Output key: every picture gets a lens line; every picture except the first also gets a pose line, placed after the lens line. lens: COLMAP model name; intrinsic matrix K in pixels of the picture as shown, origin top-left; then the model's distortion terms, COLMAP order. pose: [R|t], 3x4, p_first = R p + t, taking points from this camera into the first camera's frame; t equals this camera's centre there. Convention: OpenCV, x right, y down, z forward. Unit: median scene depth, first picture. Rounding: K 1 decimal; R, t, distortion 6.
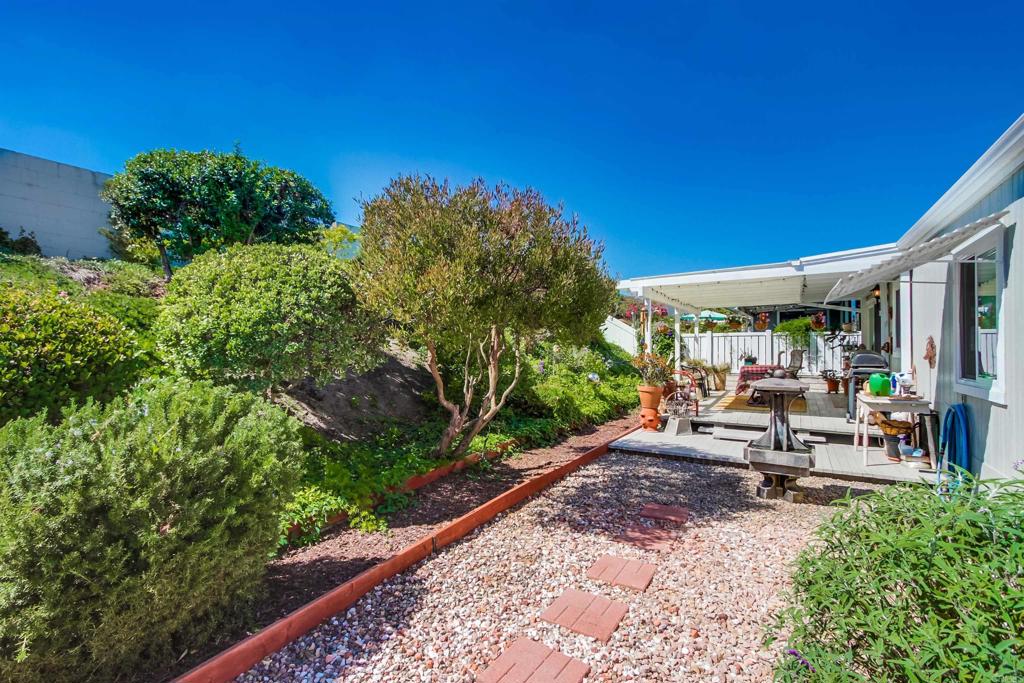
lens RADIAL K [[468.6, 0, 490.0], [0, 468.6, 345.0], [0, 0, 1]] dist [-0.002449, 0.000029]
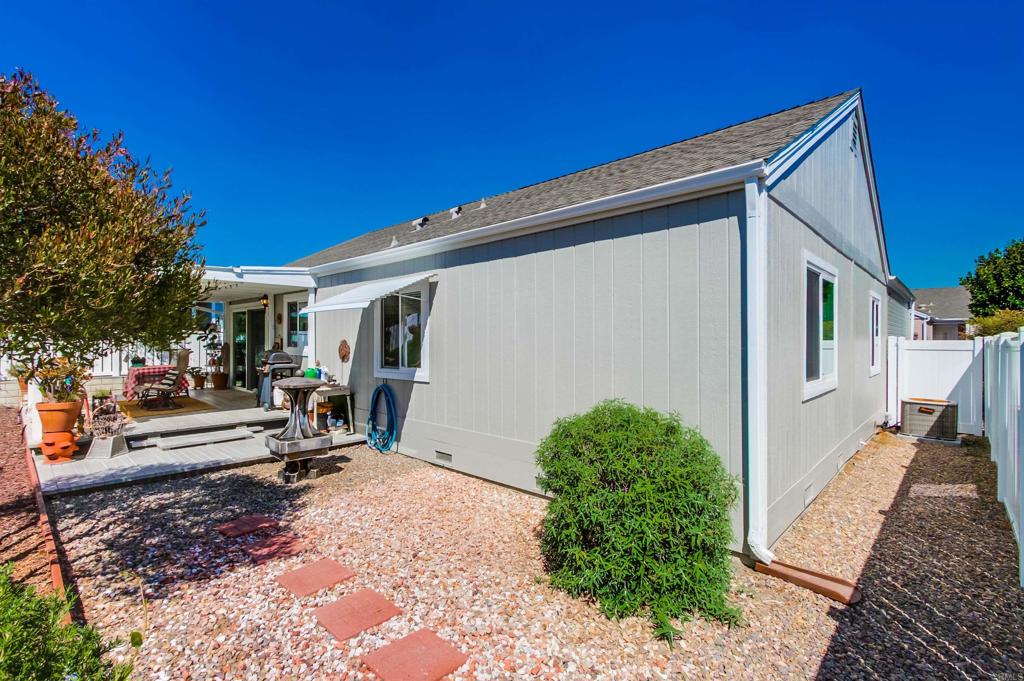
lens RADIAL K [[473.6, 0, 509.0], [0, 473.6, 339.8], [0, 0, 1]] dist [-0.013652, 0.000902]
pose [[0.175084, 0.002917, 0.984549, -0.384968], [-0.004863, 0.999986, -0.002098, -0.018882], [-0.984541, -0.004420, 0.175096, 0.238817]]
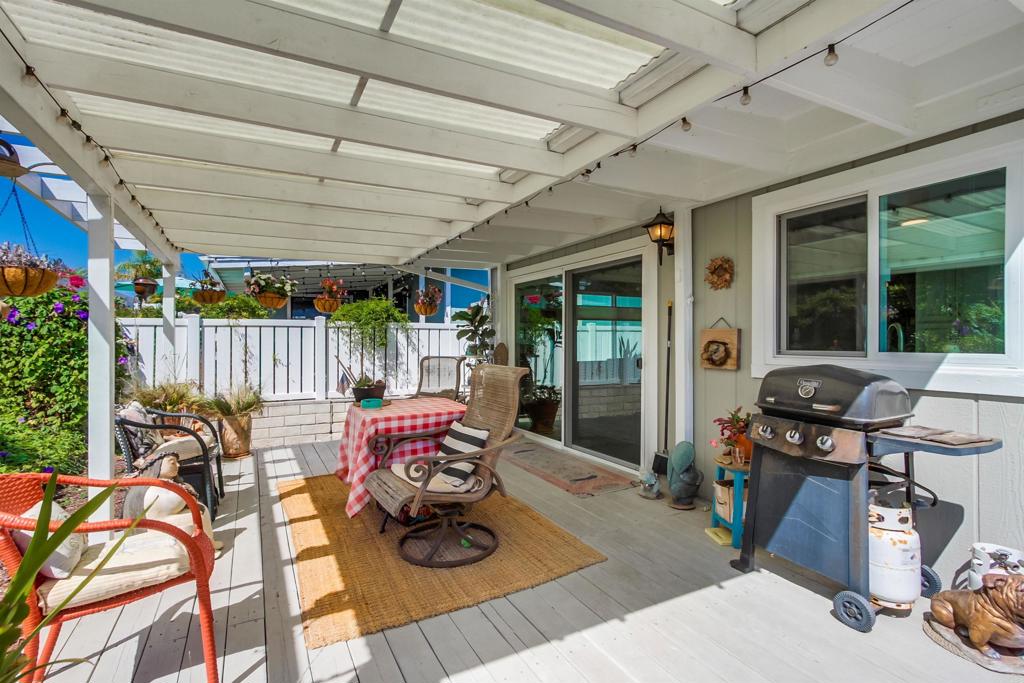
lens RADIAL K [[457.9, 0, 525.9], [0, 457.9, 343.9], [0, 0, 1]] dist [0.002800, 0.000521]
pose [[0.437564, -0.000610, 0.899187, 0.544884], [-0.002944, 0.999993, 0.002111, -0.005943], [-0.899182, -0.003571, 0.437559, 1.344766]]
